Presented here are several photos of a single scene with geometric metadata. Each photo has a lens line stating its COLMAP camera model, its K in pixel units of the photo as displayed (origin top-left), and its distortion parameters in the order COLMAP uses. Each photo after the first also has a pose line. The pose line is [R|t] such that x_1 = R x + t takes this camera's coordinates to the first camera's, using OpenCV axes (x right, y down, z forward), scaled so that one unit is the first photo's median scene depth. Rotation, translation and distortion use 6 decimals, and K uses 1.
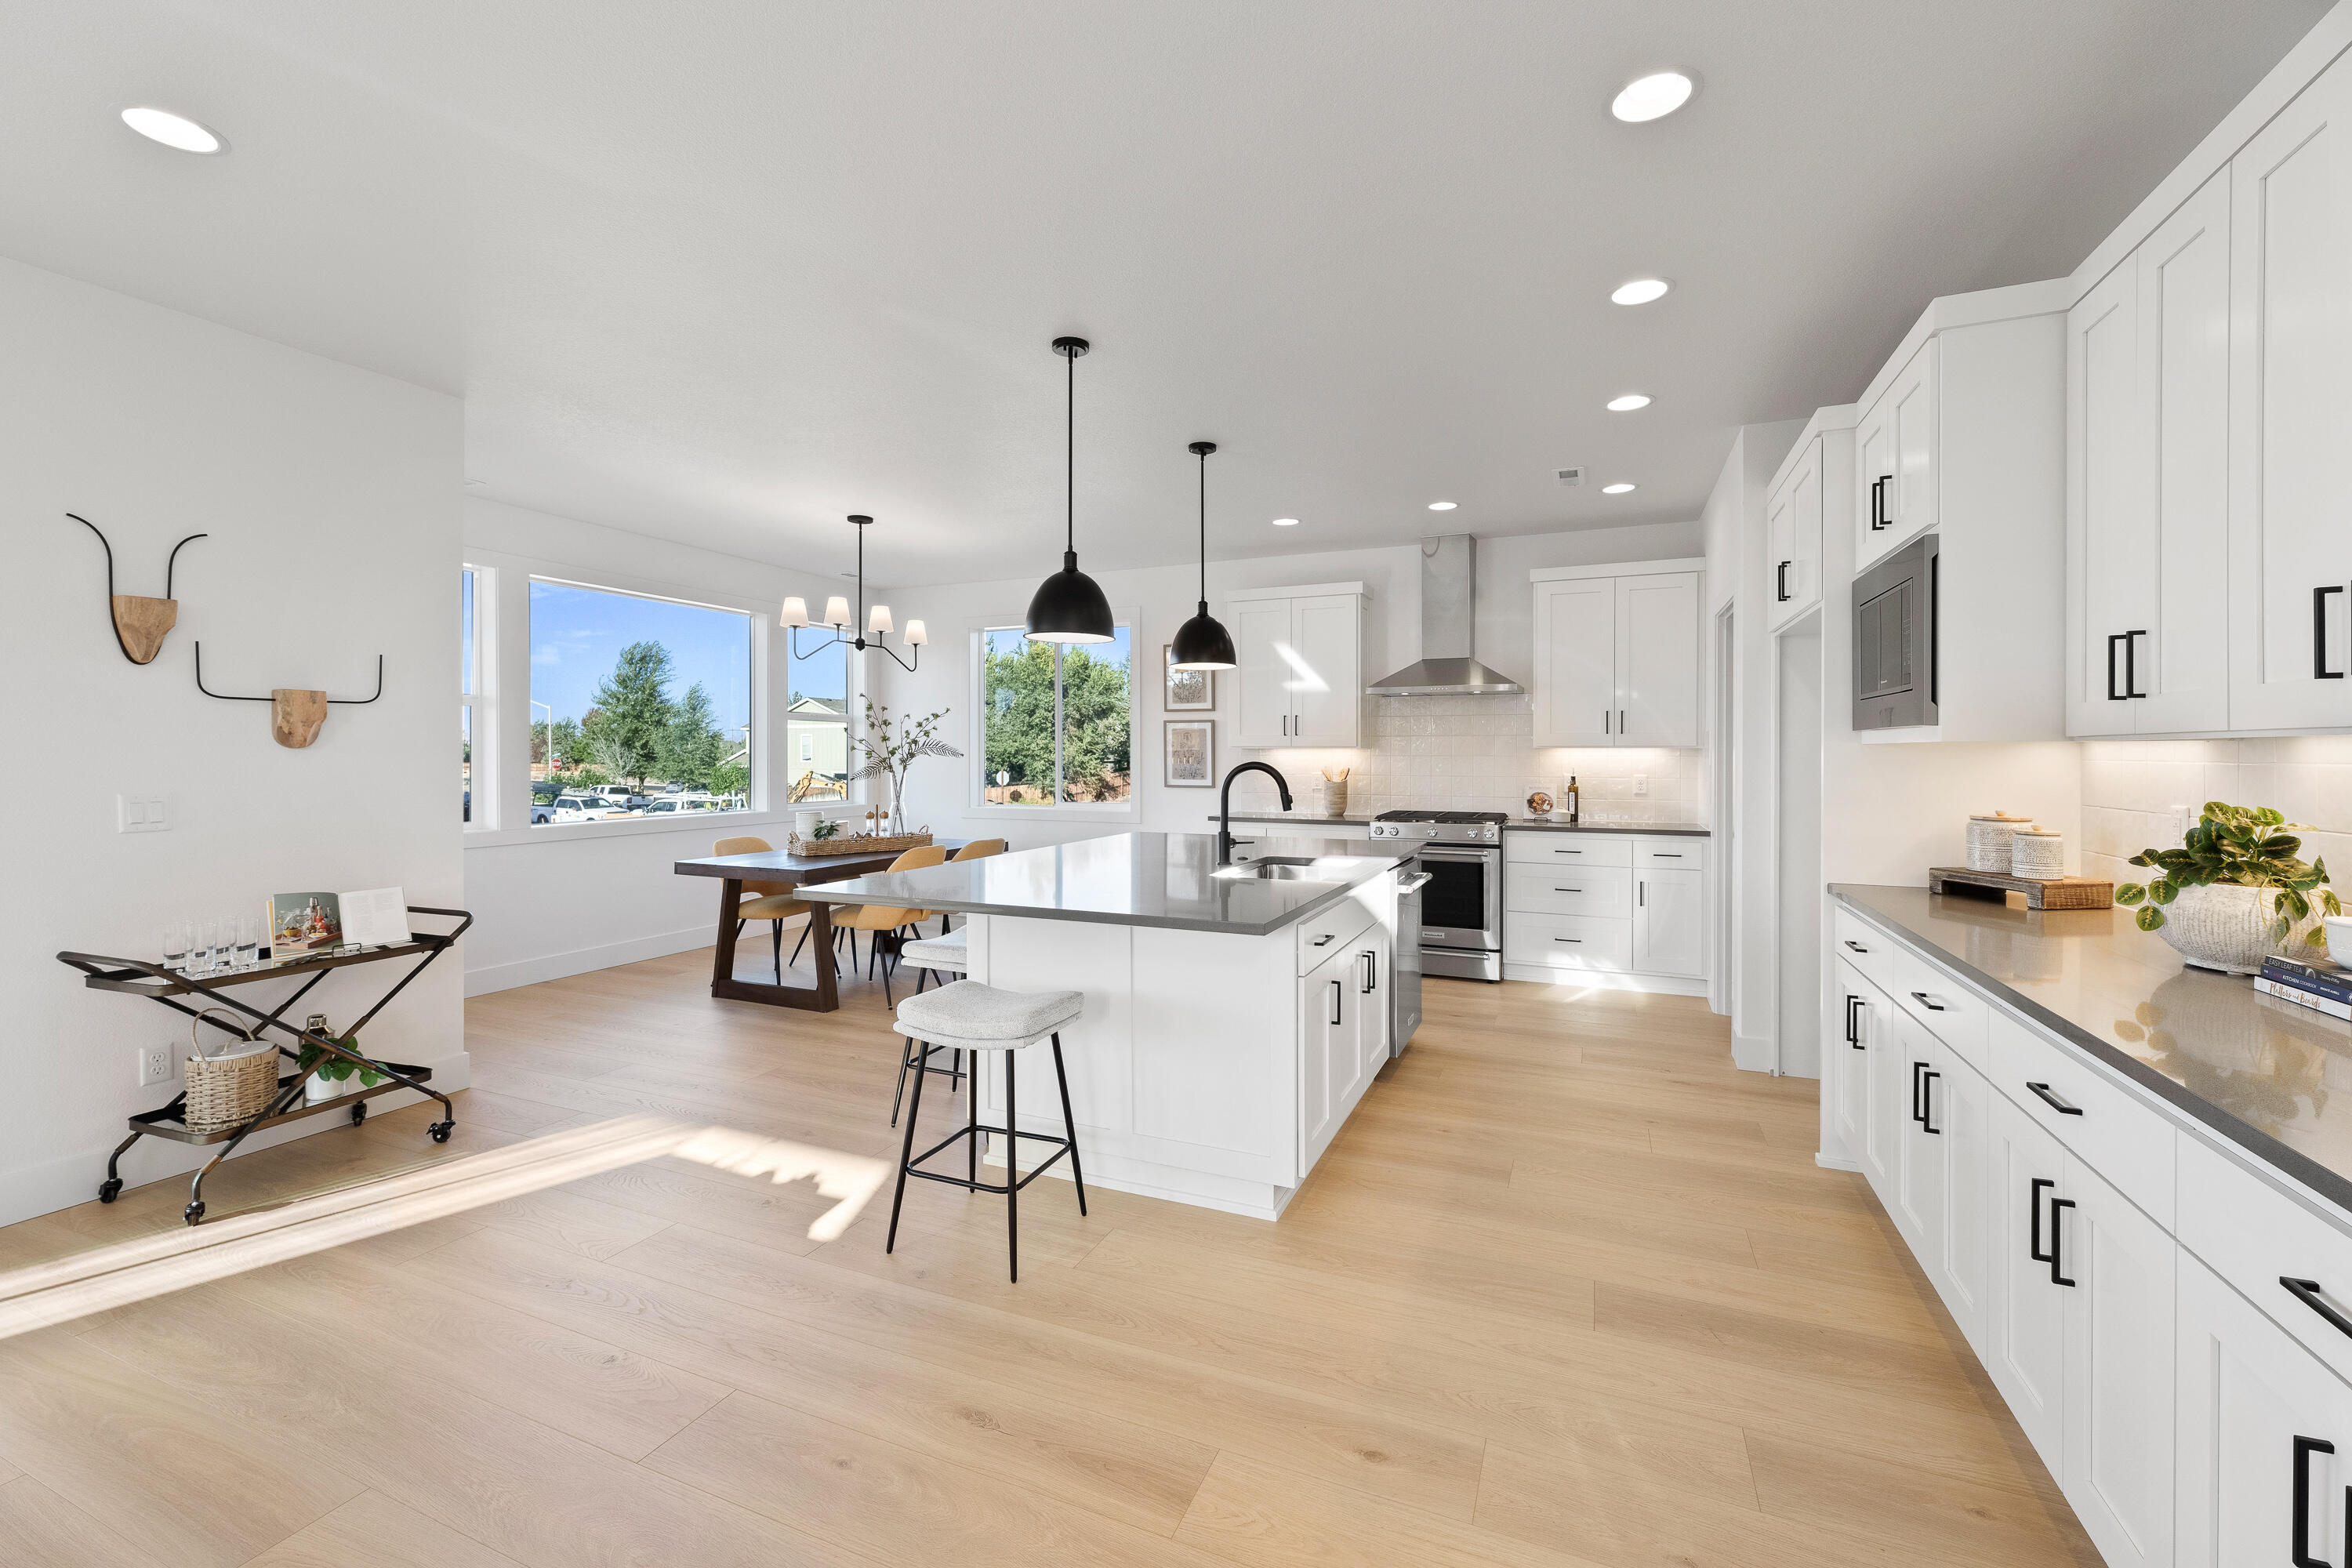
lens RADIAL K [[981.3, 0, 1165.8], [0, 981.3, 761.9], [0, 0, 1]] dist [-0.001282, 0.000024]
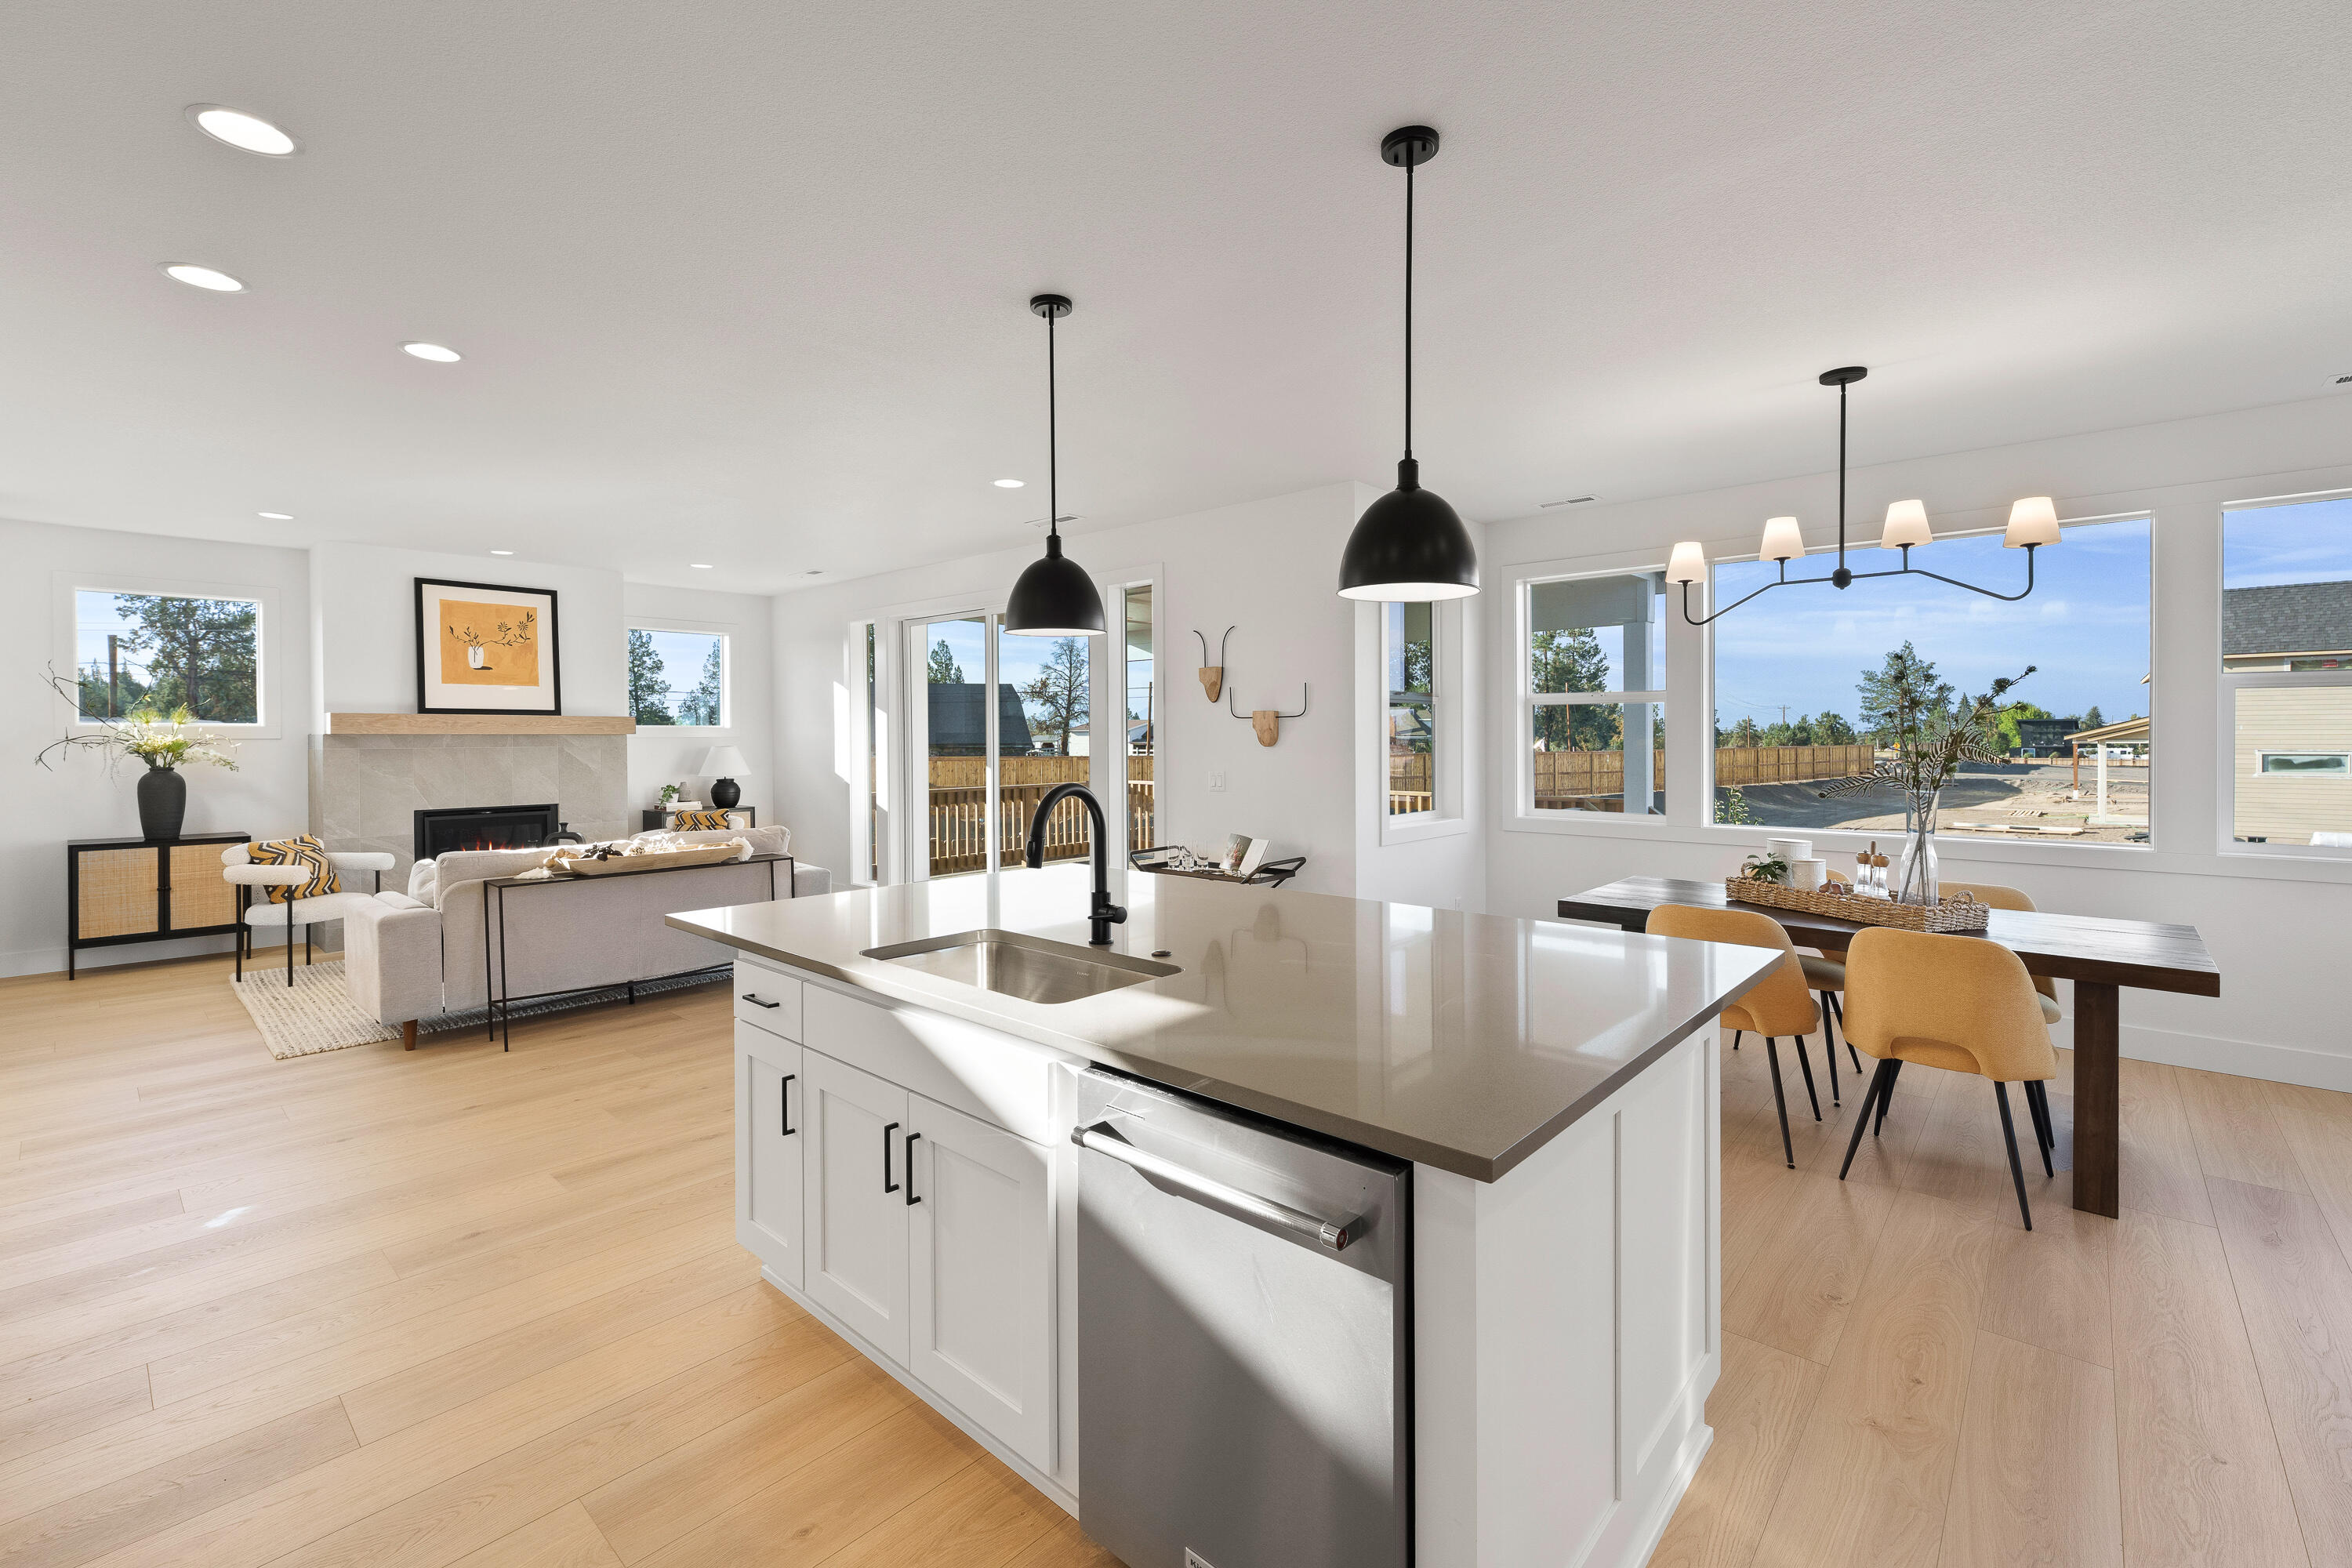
lens RADIAL K [[1001.7, 0, 1172.3], [0, 1001.7, 749.8], [0, 0, 1]] dist [-0.000889, -0.000074]
pose [[-0.314904, 0.012846, -0.949037, 0.408517], [-0.004540, 0.999877, 0.015041, -0.018684], [0.949113, 0.009045, -0.314807, 0.771927]]
